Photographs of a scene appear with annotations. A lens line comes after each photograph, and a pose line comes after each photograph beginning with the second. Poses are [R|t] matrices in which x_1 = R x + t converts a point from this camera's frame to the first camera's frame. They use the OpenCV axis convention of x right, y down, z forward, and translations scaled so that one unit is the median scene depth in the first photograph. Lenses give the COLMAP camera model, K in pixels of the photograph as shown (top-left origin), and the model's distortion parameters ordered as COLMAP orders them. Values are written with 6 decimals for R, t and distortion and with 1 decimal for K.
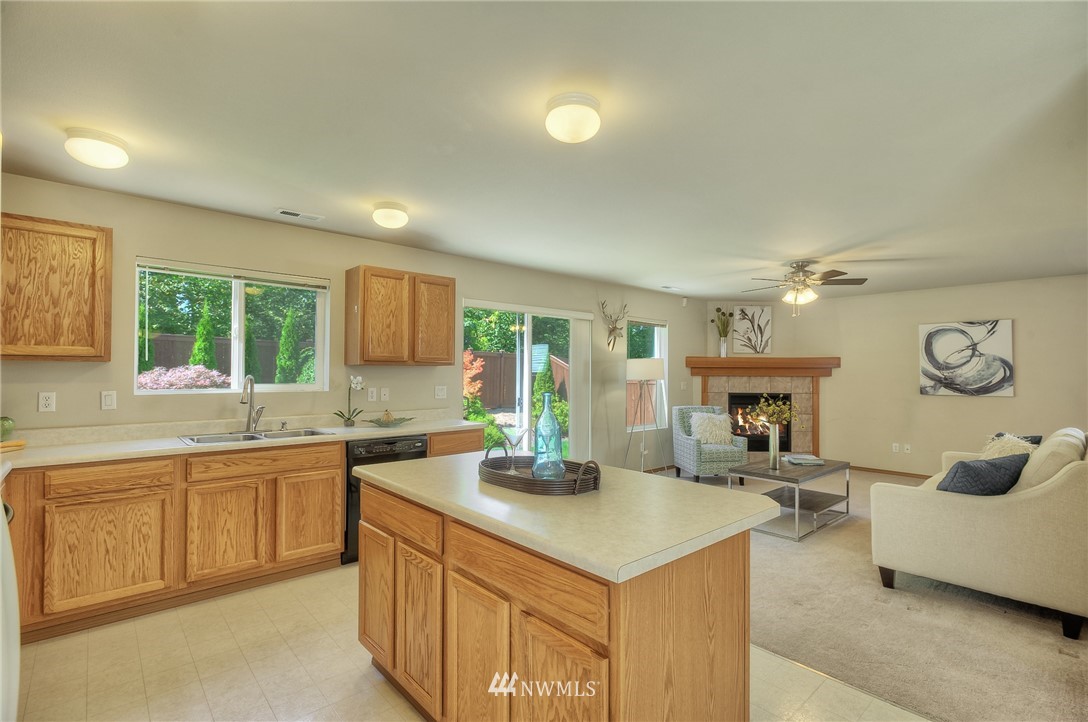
lens RADIAL K [[508.0, 0, 547.4], [0, 508.0, 365.8], [0, 0, 1]] dist [-0.003599, 0.001011]
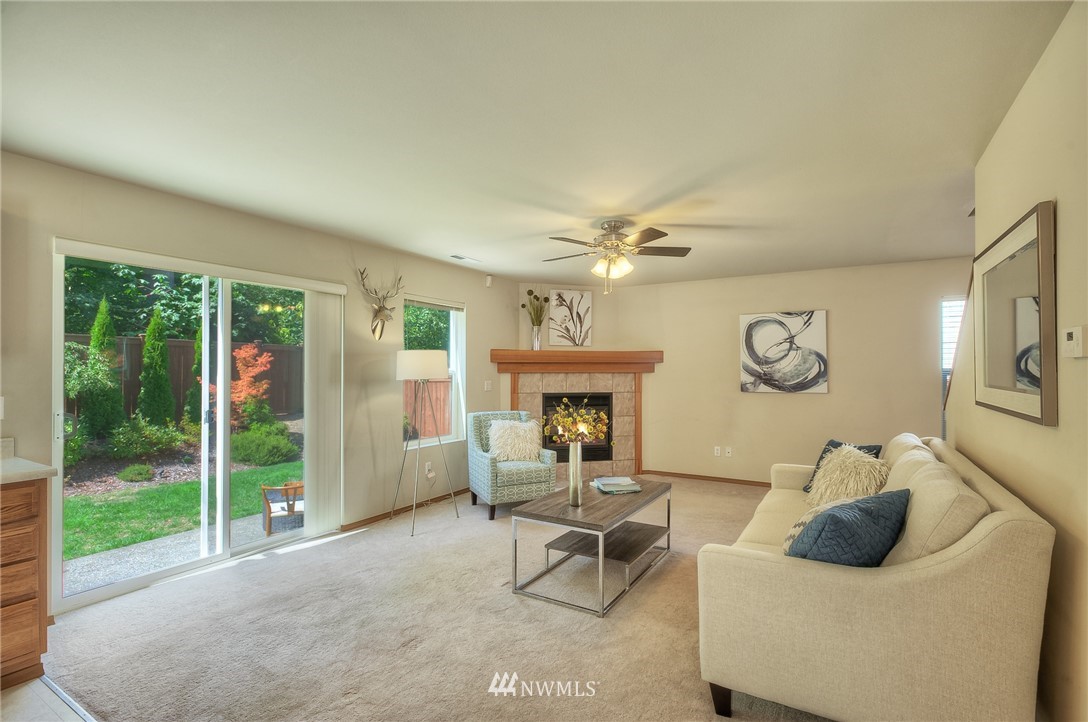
lens RADIAL K [[508.0, 0, 546.3], [0, 508.0, 367.0], [0, 0, 1]] dist [-0.003599, 0.001011]
pose [[0.957904, -0.004198, 0.287059, 0.151129], [0.001647, 0.999957, 0.009129, 0.003451], [-0.287085, -0.008272, 0.957869, 0.246454]]
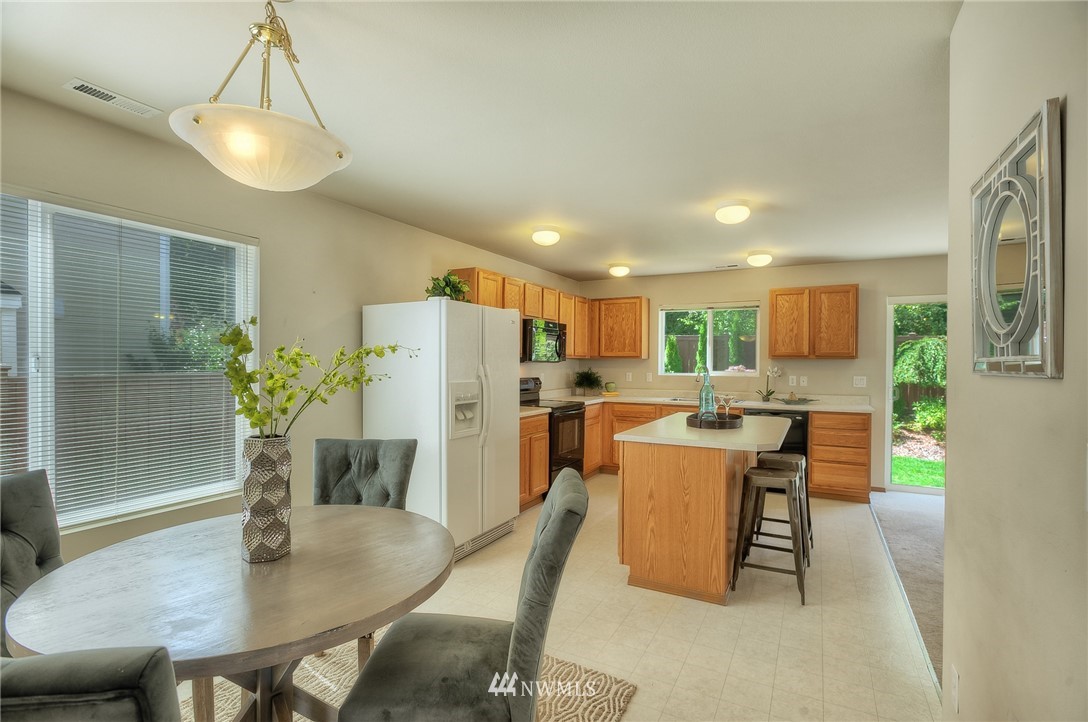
lens RADIAL K [[508.0, 0, 546.5], [0, 508.0, 363.7], [0, 0, 1]] dist [-0.003599, 0.001011]
pose [[0.339252, 0.001033, -0.940695, 0.484733], [0.006980, 0.999969, 0.003616, 0.001321], [0.940670, -0.007793, 0.339234, -0.050366]]
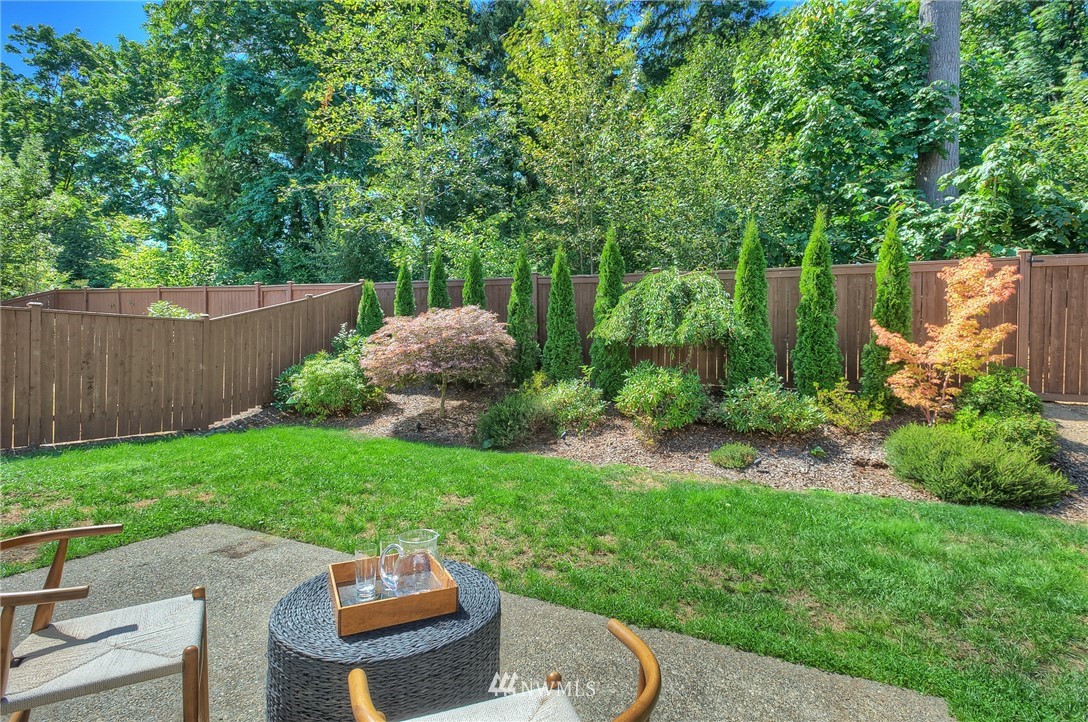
lens RADIAL K [[508.0, 0, 549.3], [0, 508.0, 352.9], [0, 0, 1]] dist [-0.003599, 0.001011]
pose [[0.344108, 0.006047, -0.938911, 0.268760], [0.010607, 0.999890, 0.010327, 0.107178], [0.938870, -0.013513, 0.344006, 1.336788]]
